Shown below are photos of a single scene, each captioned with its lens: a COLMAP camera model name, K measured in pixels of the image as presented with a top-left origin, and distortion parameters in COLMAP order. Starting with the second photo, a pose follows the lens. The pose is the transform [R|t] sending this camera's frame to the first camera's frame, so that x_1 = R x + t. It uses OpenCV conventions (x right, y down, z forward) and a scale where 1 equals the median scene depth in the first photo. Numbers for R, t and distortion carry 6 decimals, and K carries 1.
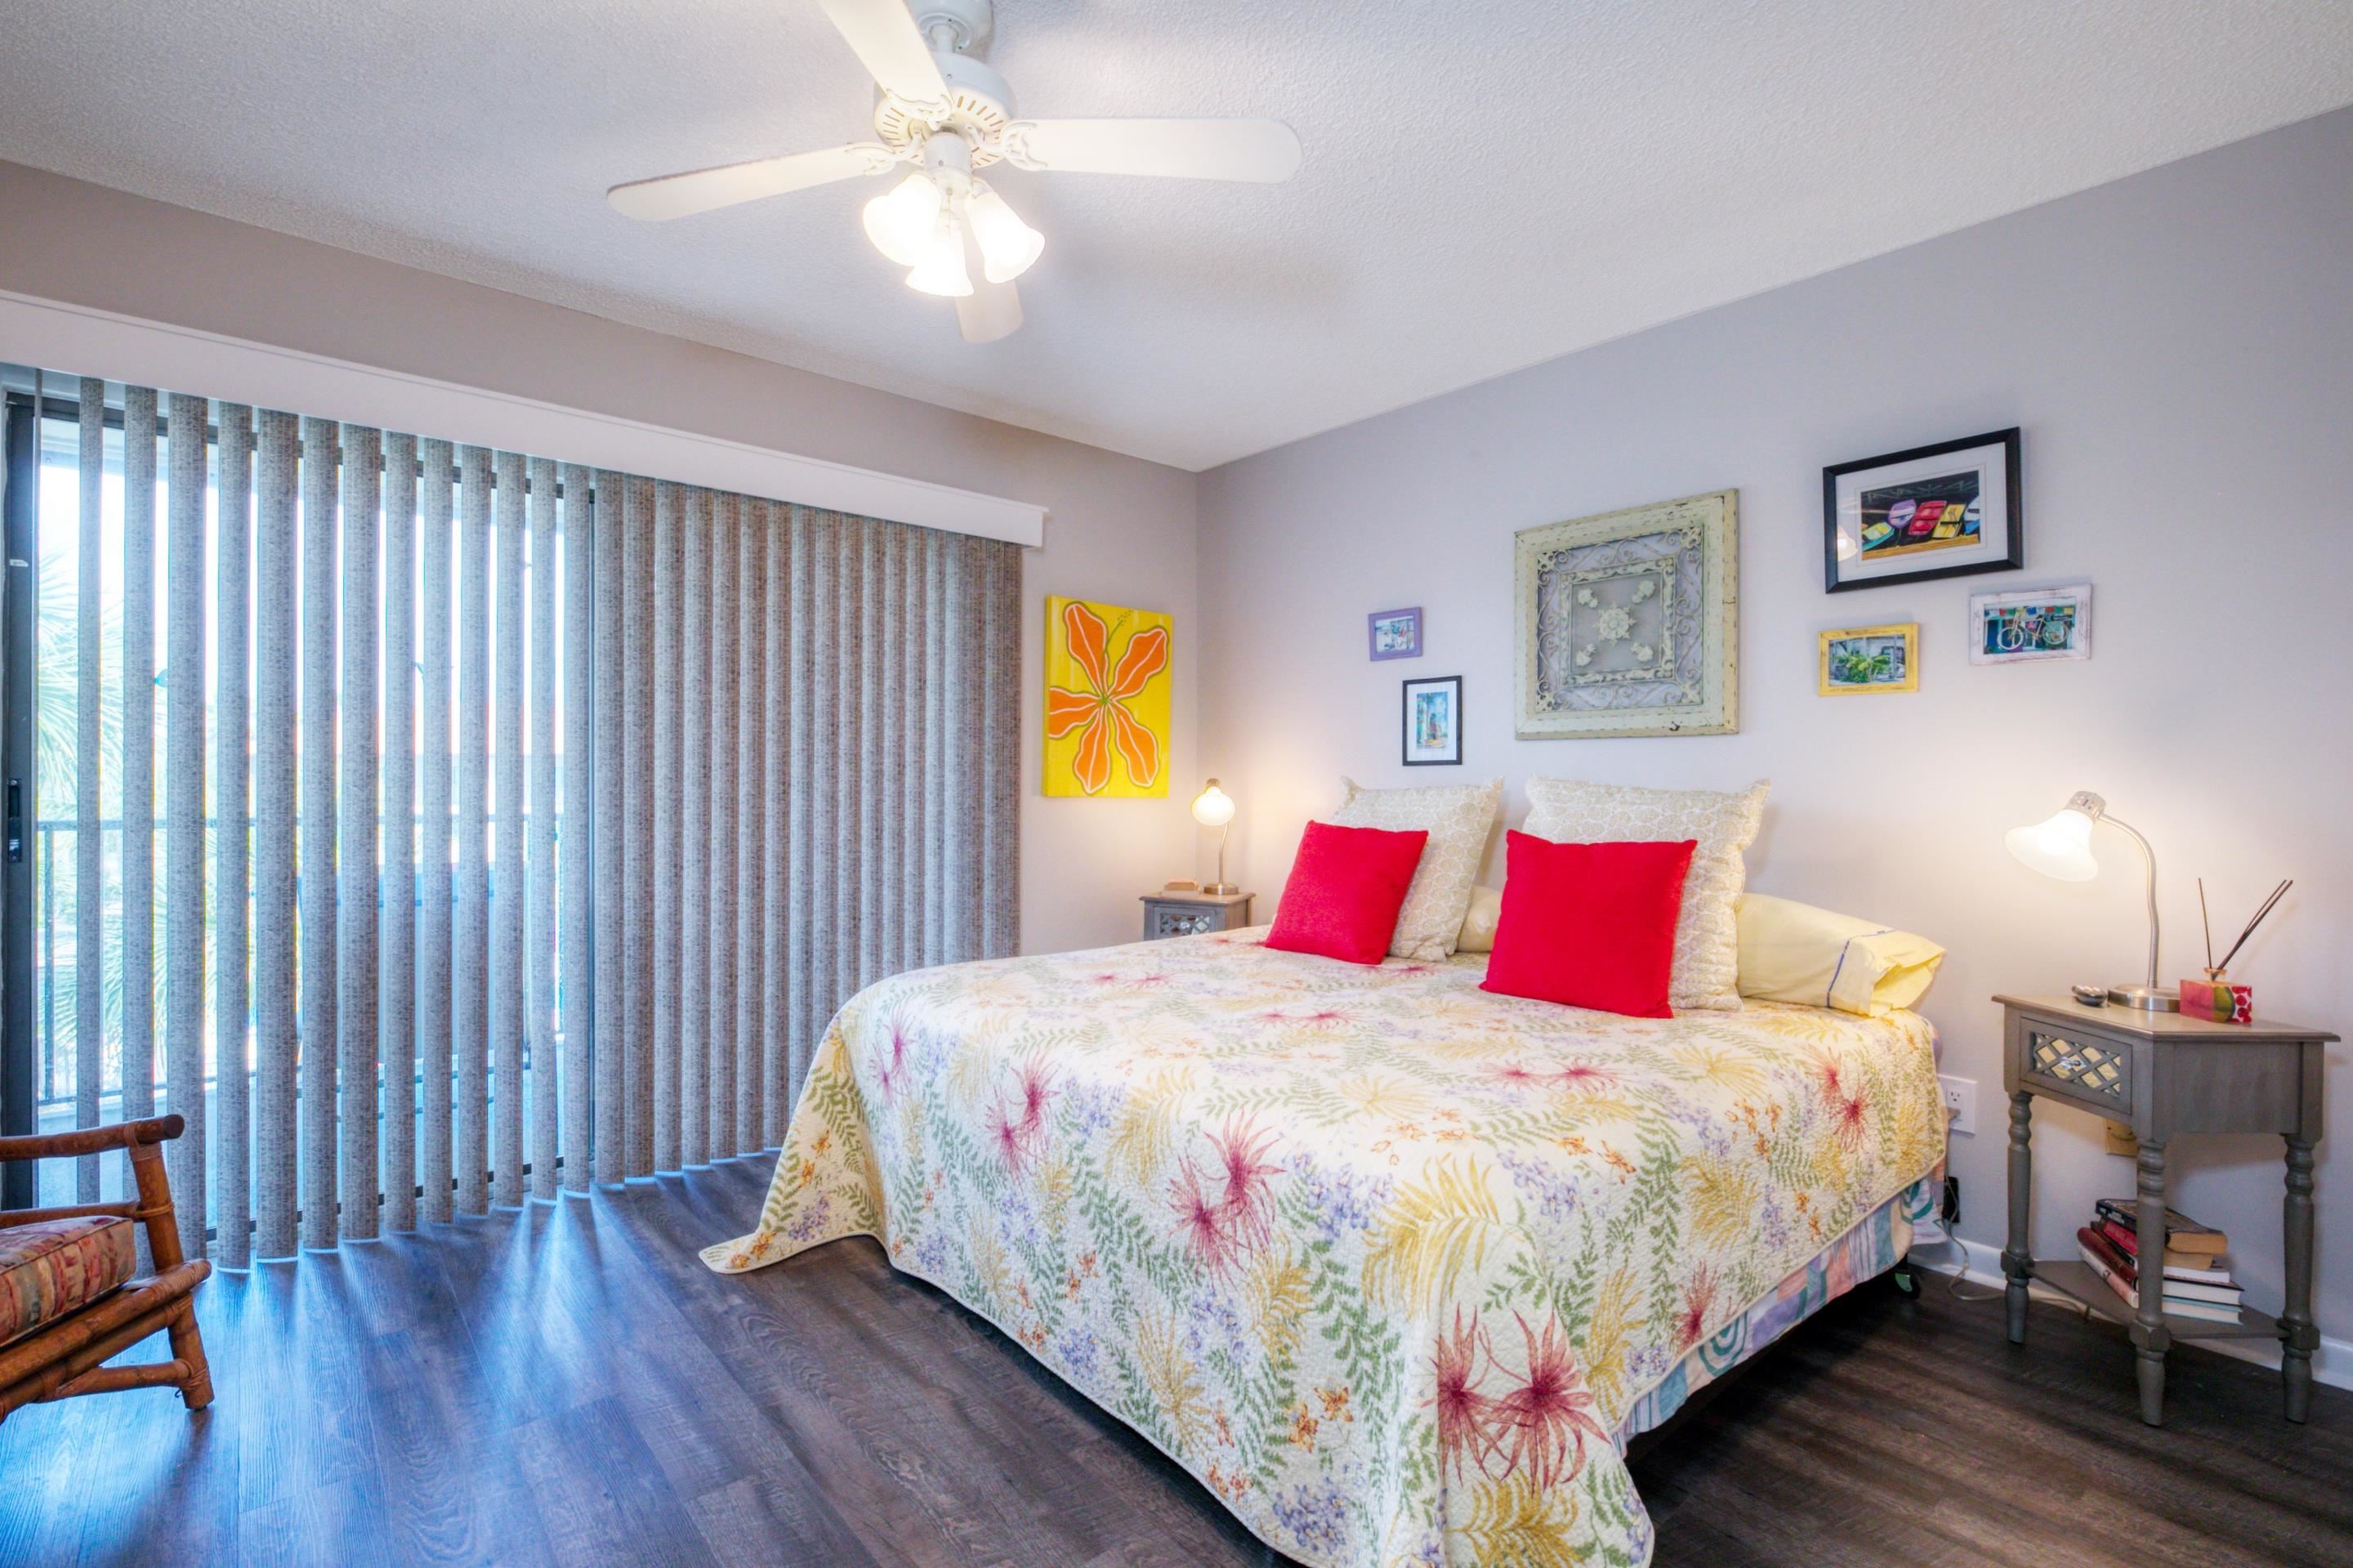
lens RADIAL K [[1076.5, 0, 1172.1], [0, 1076.5, 786.8], [0, 0, 1]] dist [-0.002288, -0.000662]
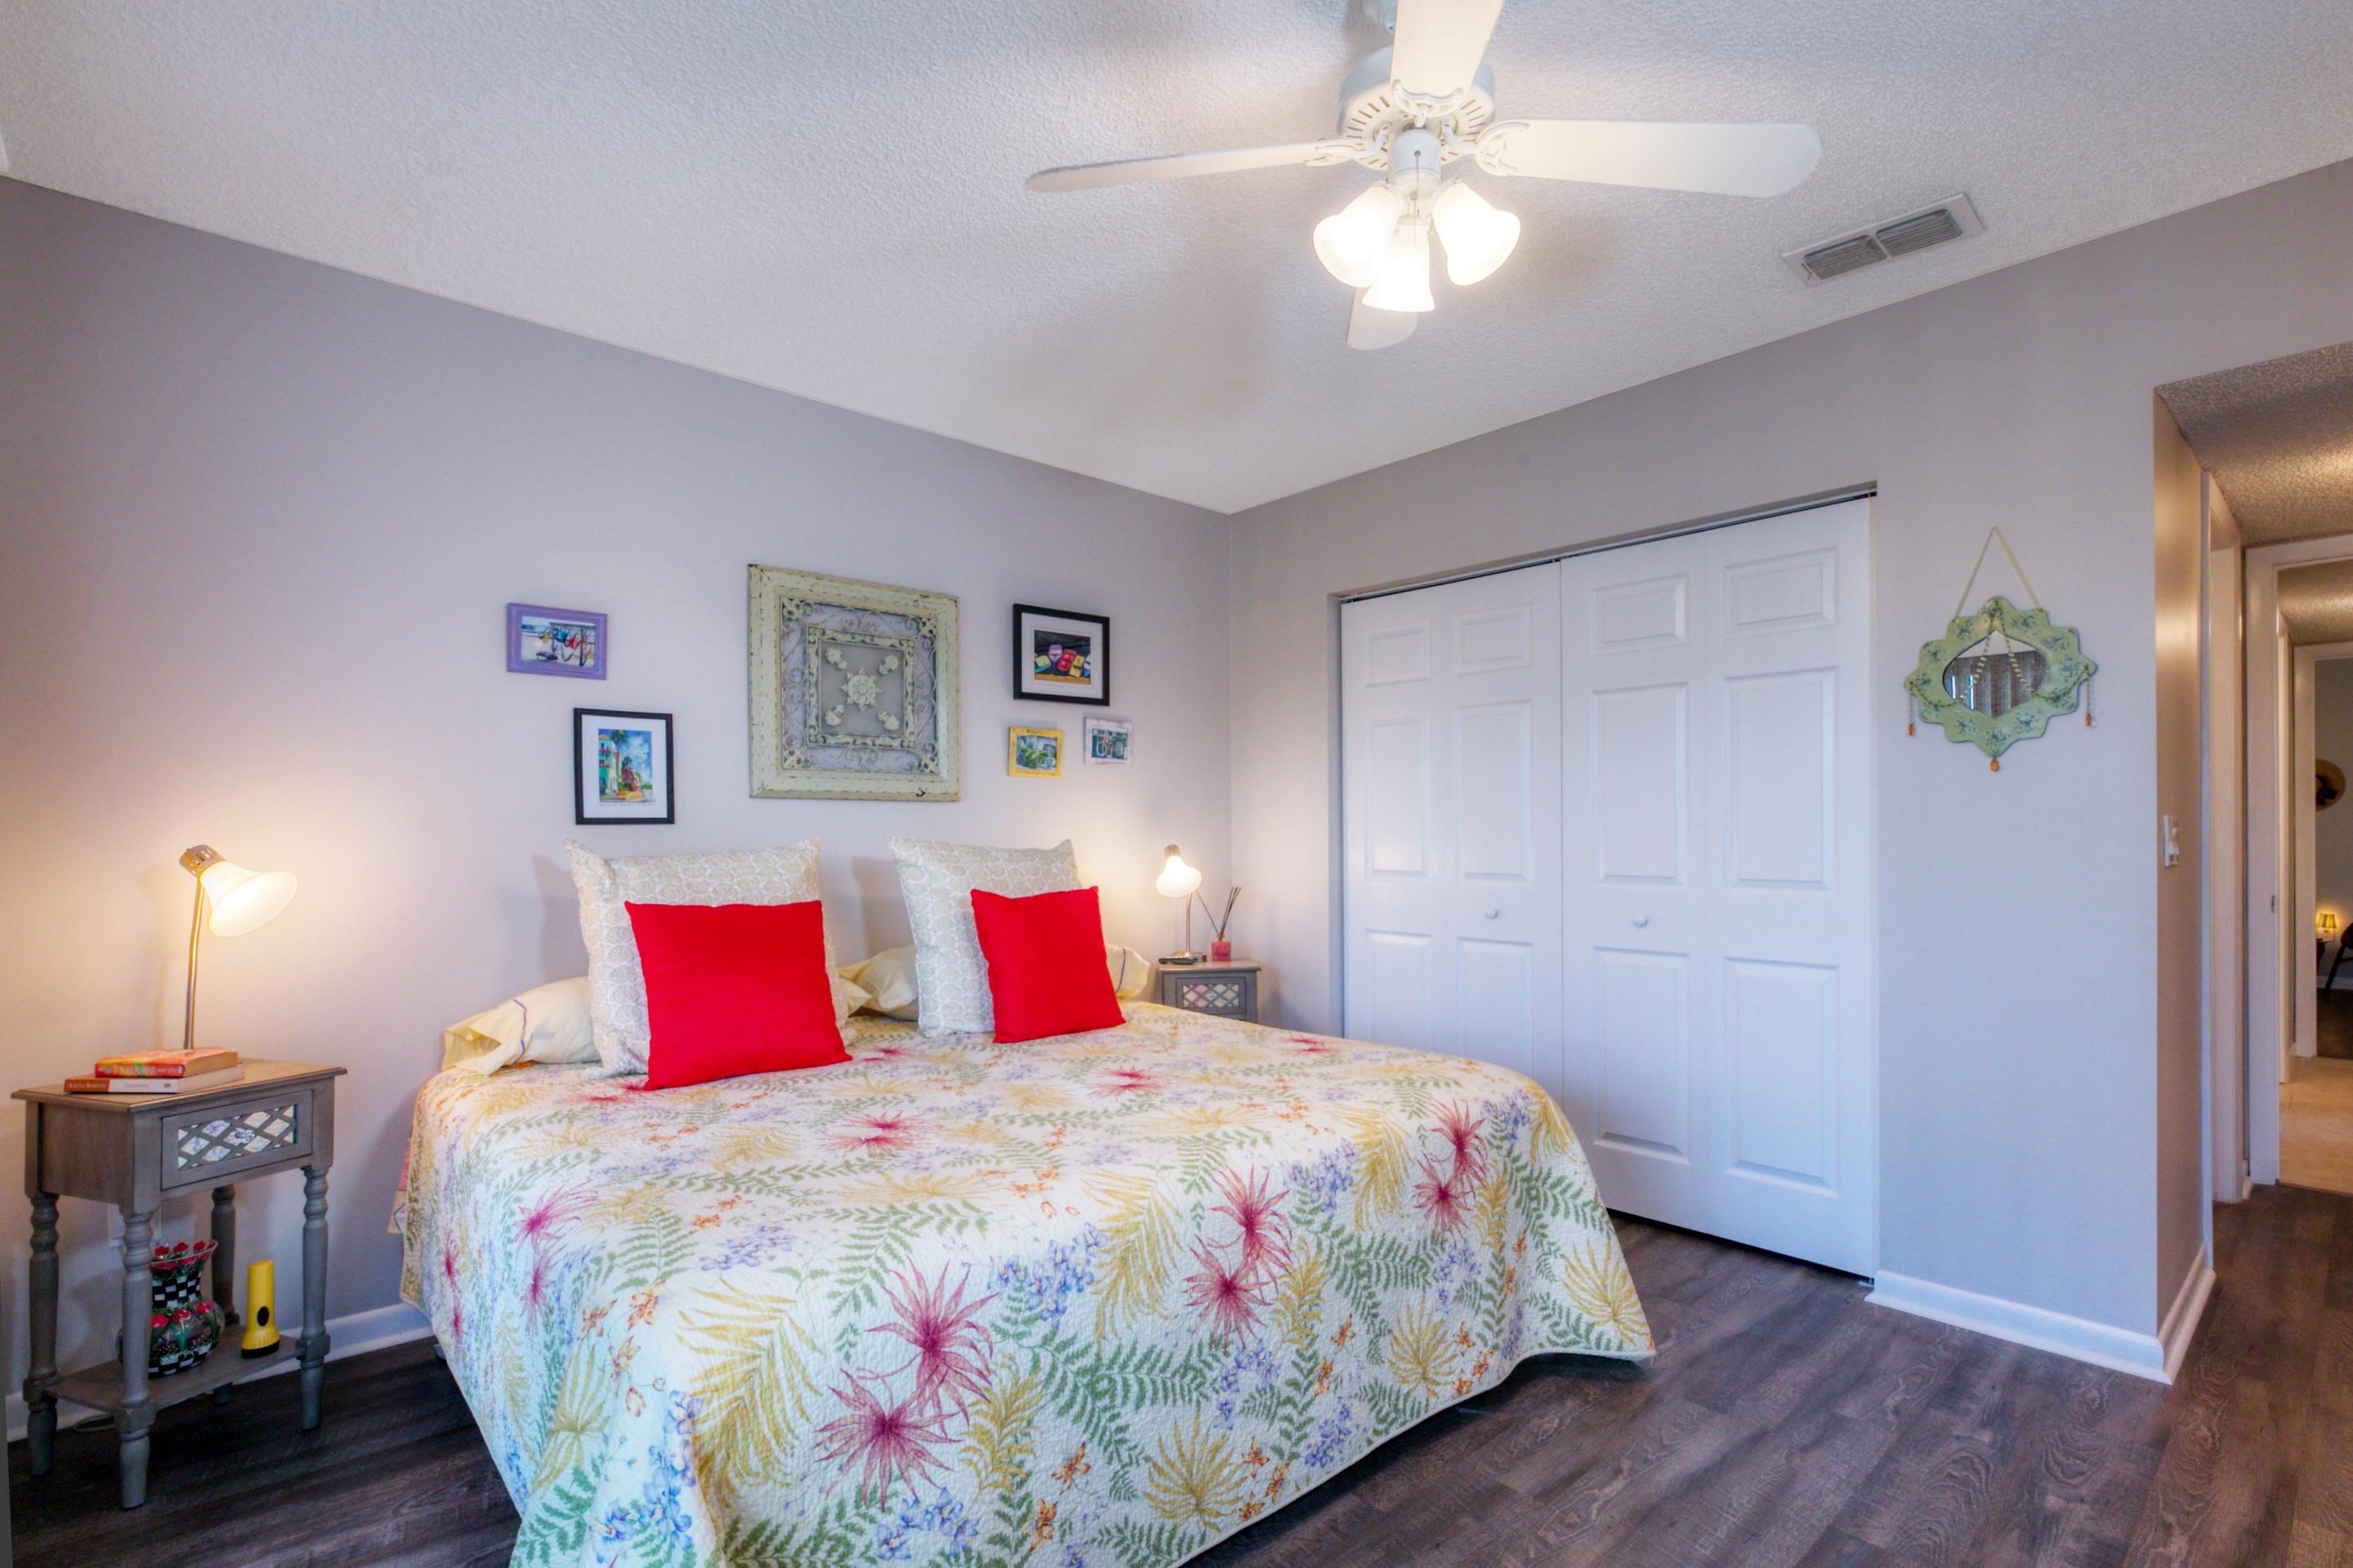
lens RADIAL K [[1095.3, 0, 1181.6], [0, 1095.3, 867.4], [0, 0, 1]] dist [0.026684, -0.027986]
pose [[-0.031623, -0.032534, 0.998970, -0.800563], [0.011915, 0.999387, 0.032925, -0.014014], [-0.999429, 0.012944, -0.031216, 0.882369]]
